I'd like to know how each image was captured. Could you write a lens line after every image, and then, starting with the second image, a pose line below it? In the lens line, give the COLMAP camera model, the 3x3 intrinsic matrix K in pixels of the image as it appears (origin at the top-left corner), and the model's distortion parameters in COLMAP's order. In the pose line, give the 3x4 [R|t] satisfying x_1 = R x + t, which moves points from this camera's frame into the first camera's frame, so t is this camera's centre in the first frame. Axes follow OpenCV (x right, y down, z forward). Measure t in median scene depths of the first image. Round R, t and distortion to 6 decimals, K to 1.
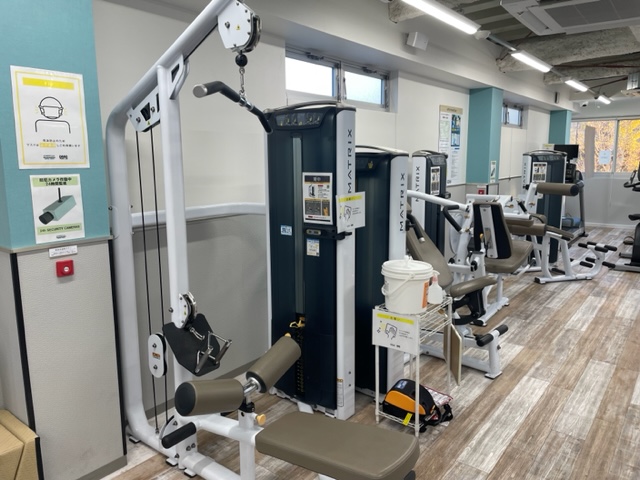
lens RADIAL K [[483.1, 0, 322.5], [0, 483.1, 231.9], [0, 0, 1]] dist [0.090499, -0.113048]
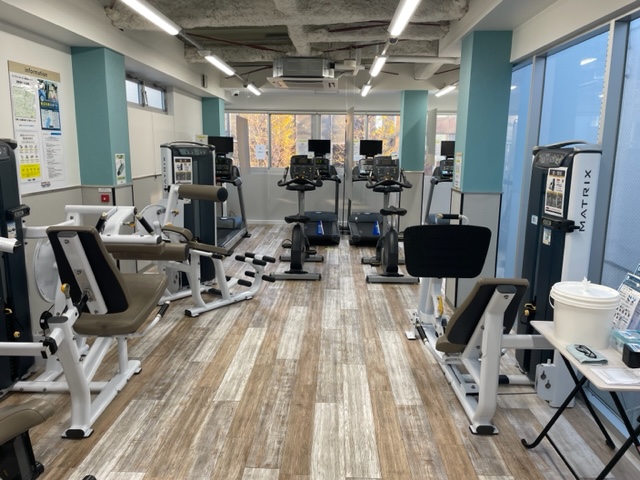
lens RADIAL K [[484.0, 0, 327.8], [0, 484.0, 230.2], [0, 0, 1]] dist [0.086631, -0.114232]
pose [[0.802286, -0.078075, 0.591812, 0.167512], [0.069160, 0.996891, 0.037759, -0.041121], [-0.592920, 0.010637, 0.805191, 0.251568]]
